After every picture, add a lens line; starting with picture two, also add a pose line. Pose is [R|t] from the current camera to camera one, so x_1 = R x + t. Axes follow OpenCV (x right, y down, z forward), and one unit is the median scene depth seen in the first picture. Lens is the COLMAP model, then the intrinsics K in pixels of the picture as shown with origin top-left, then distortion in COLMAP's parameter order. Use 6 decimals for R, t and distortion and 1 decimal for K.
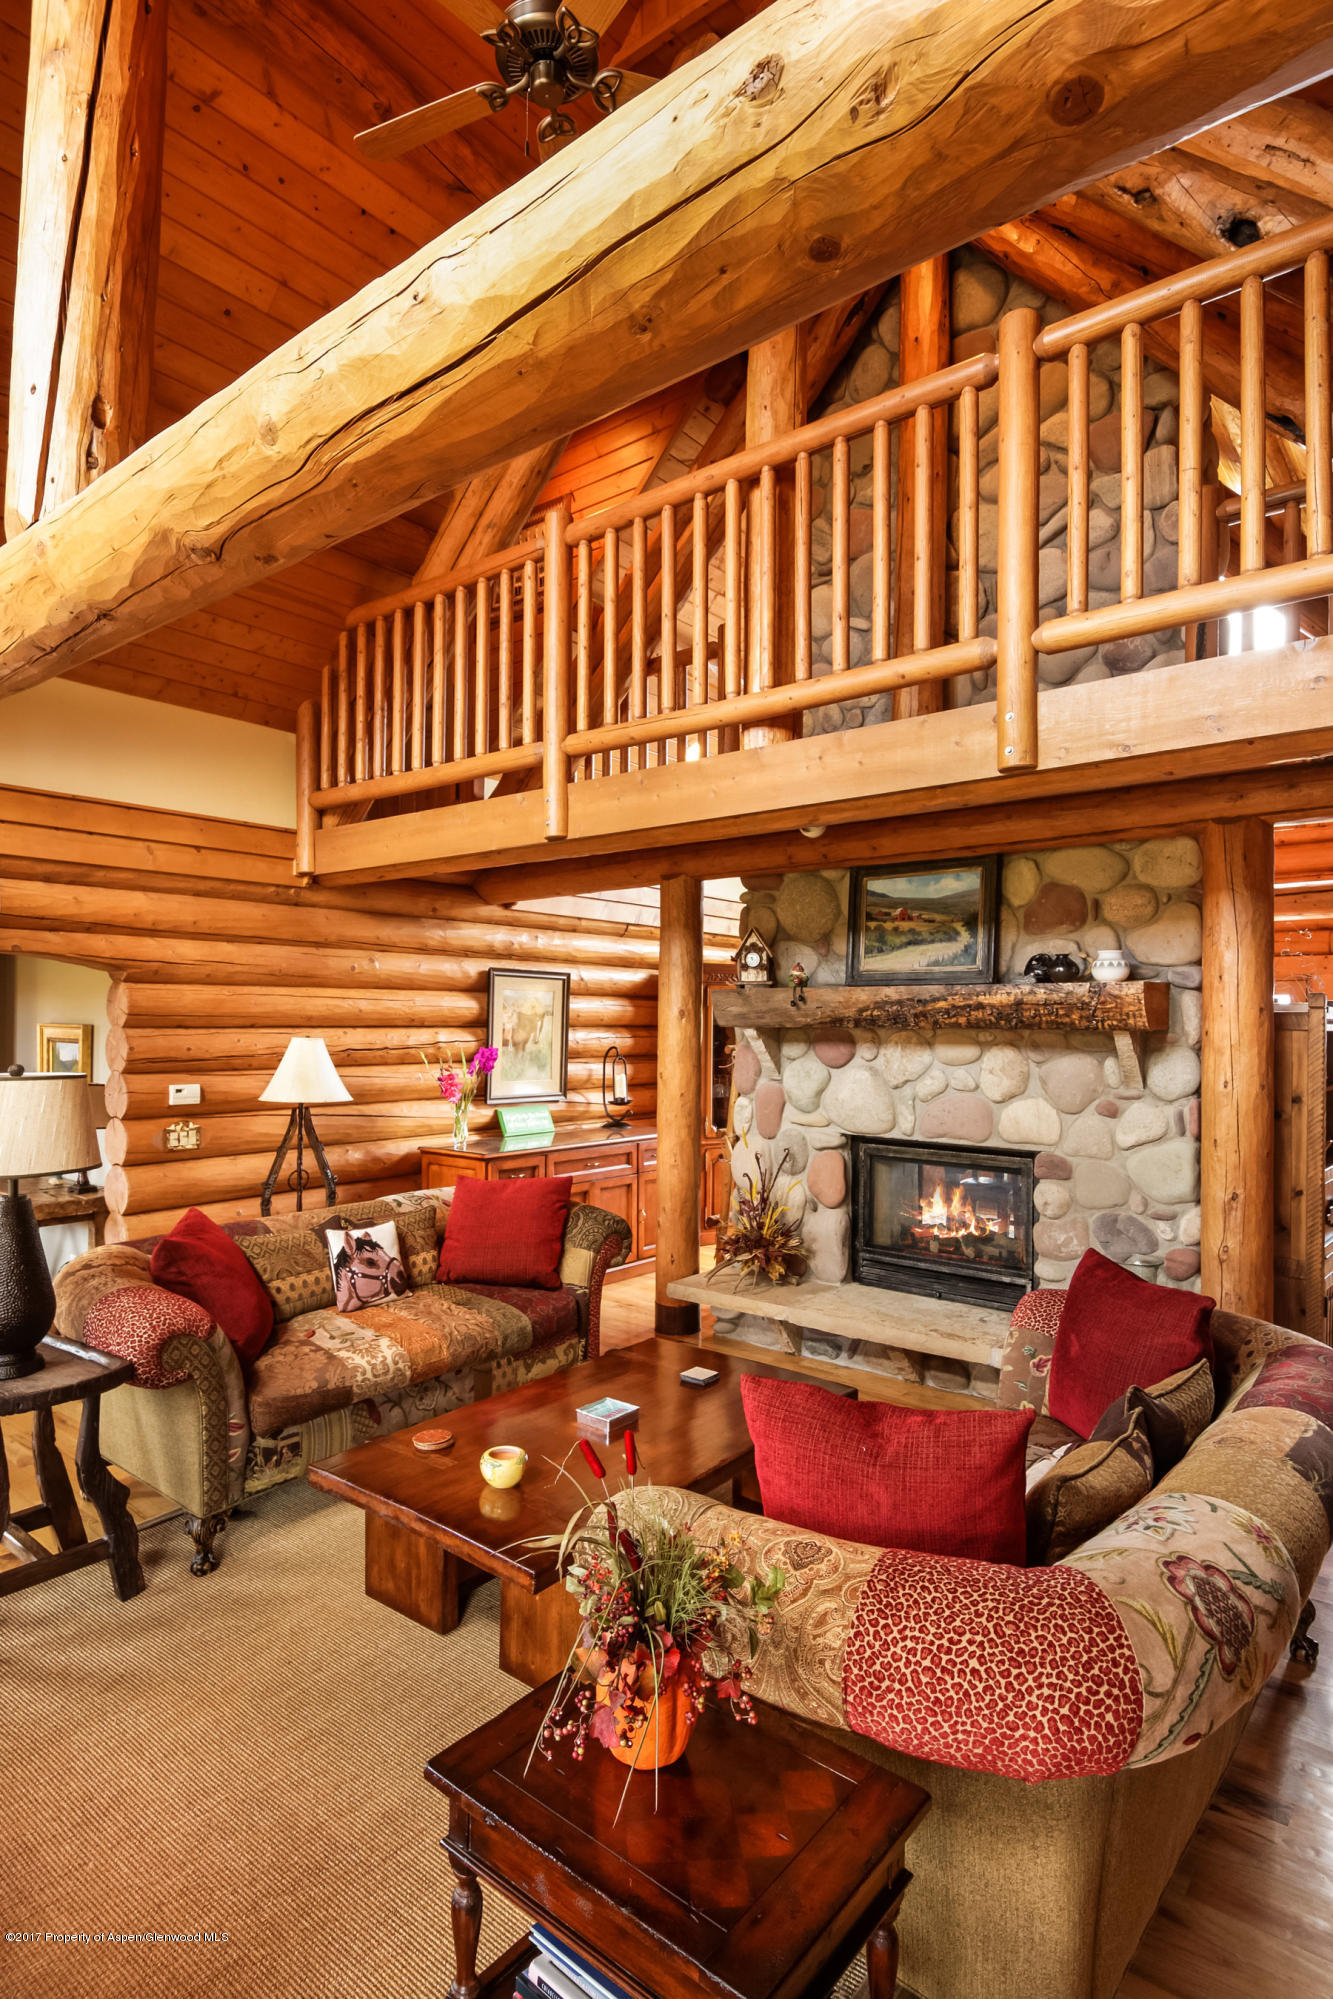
lens RADIAL K [[1072.4, 0, 664.6], [0, 1072.4, 1007.8], [0, 0, 1]] dist [-0.004100, -0.006151]
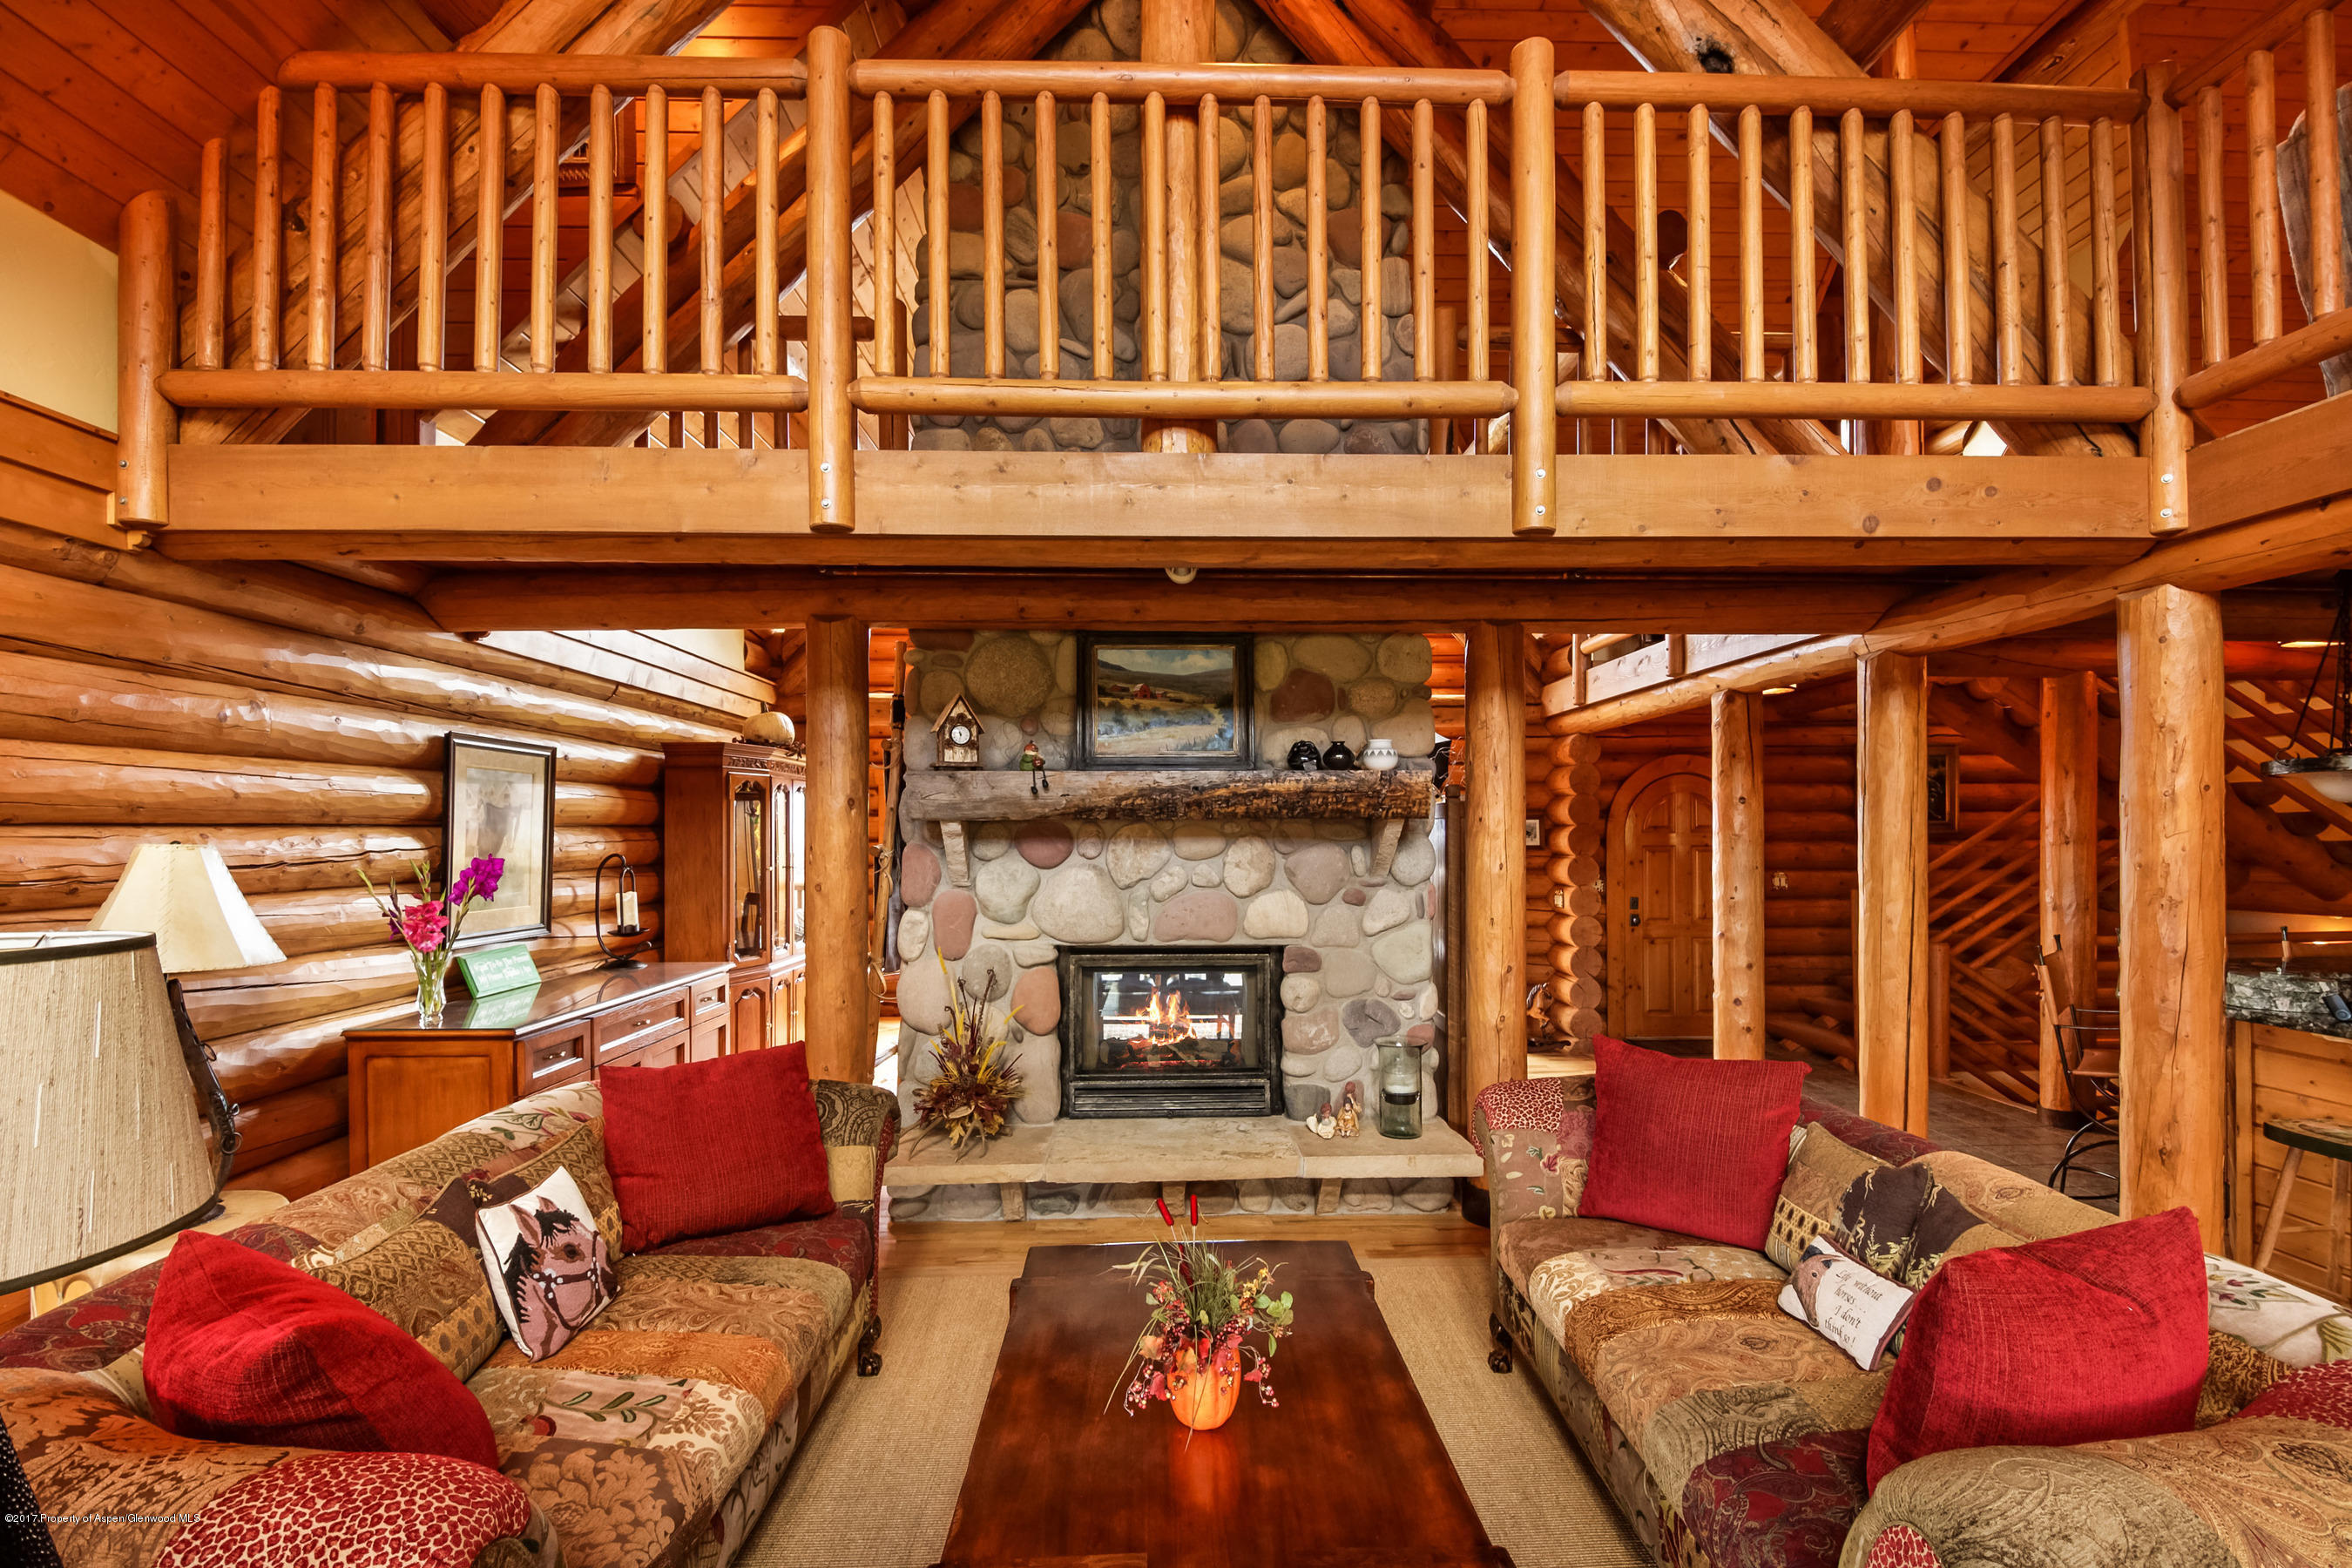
lens RADIAL K [[1045.1, 0, 1200.3], [0, 1045.1, 823.4], [0, 0, 1]] dist [-0.004934, -0.006214]
pose [[0.744680, -0.005869, 0.667396, -0.315948], [0.000556, 0.999966, 0.008173, 0.014884], [-0.667421, -0.005715, 0.744658, 0.326572]]
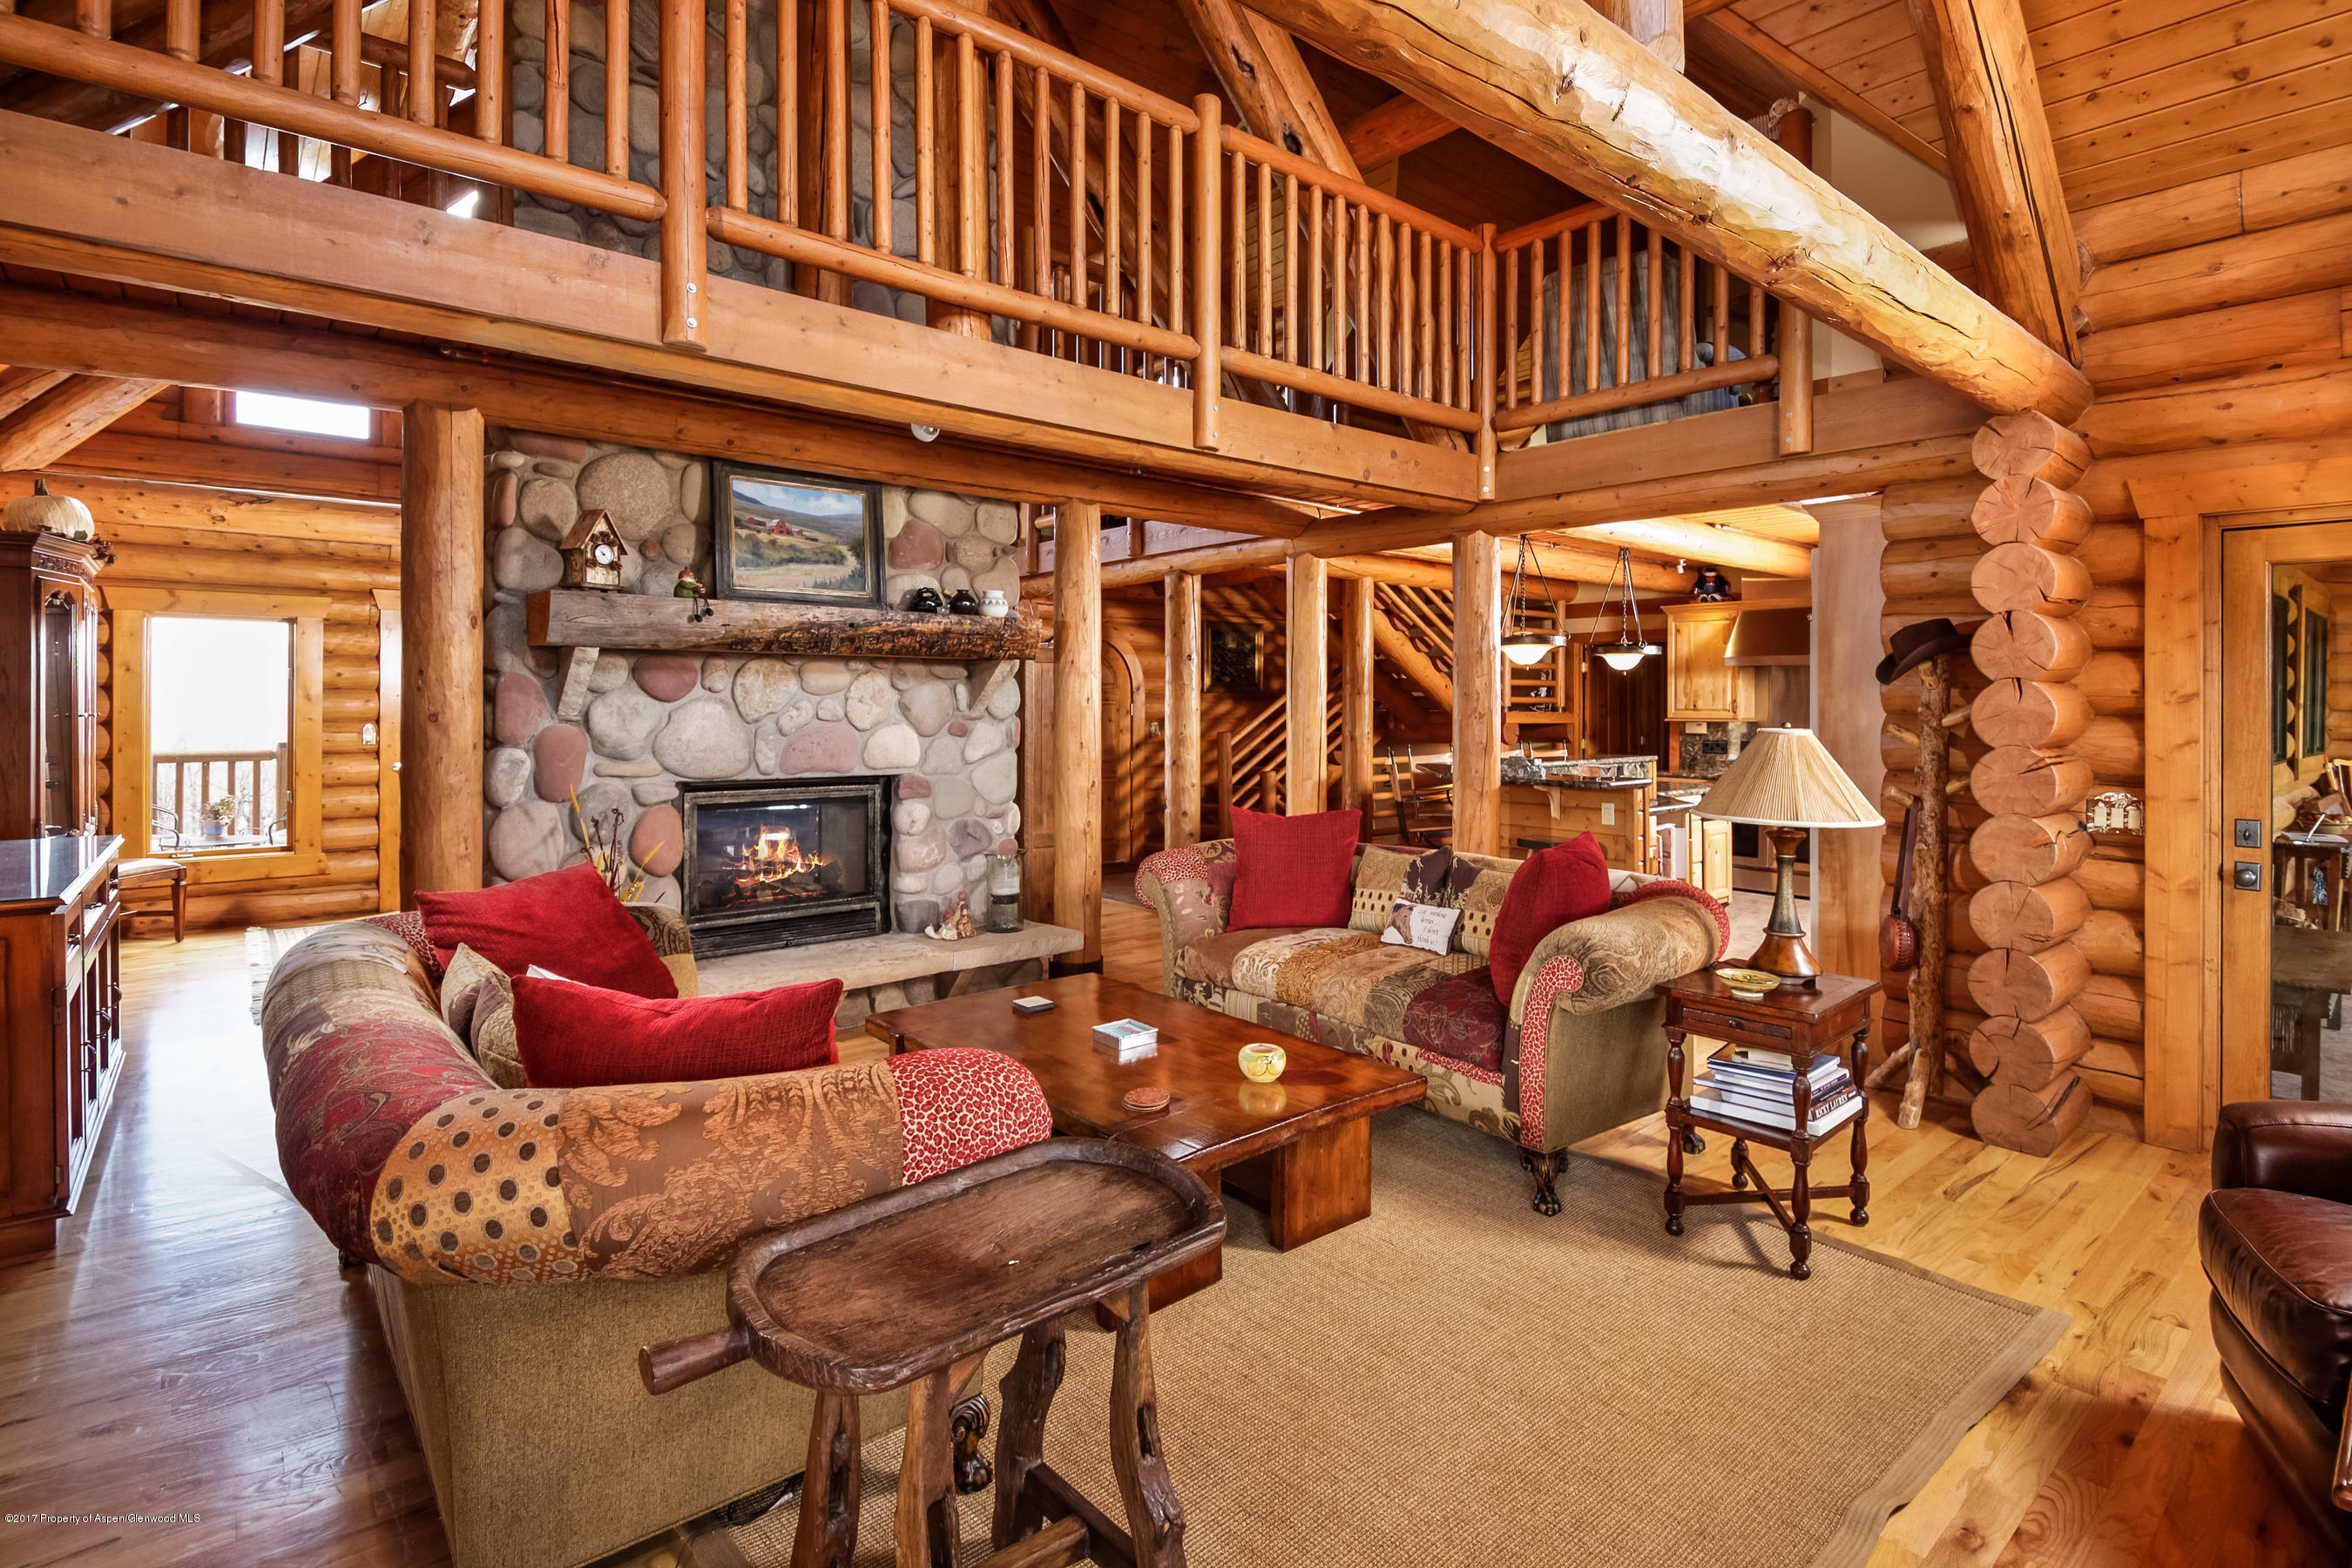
lens RADIAL K [[1134.3, 0, 1233.9], [0, 1134.3, 702.8], [0, 0, 1]] dist [-0.002604, -0.001408]
pose [[0.137088, -0.005984, 0.990541, -0.662218], [-0.010359, 0.999918, 0.007474, 0.048627], [-0.990505, -0.011286, 0.137015, 0.490332]]
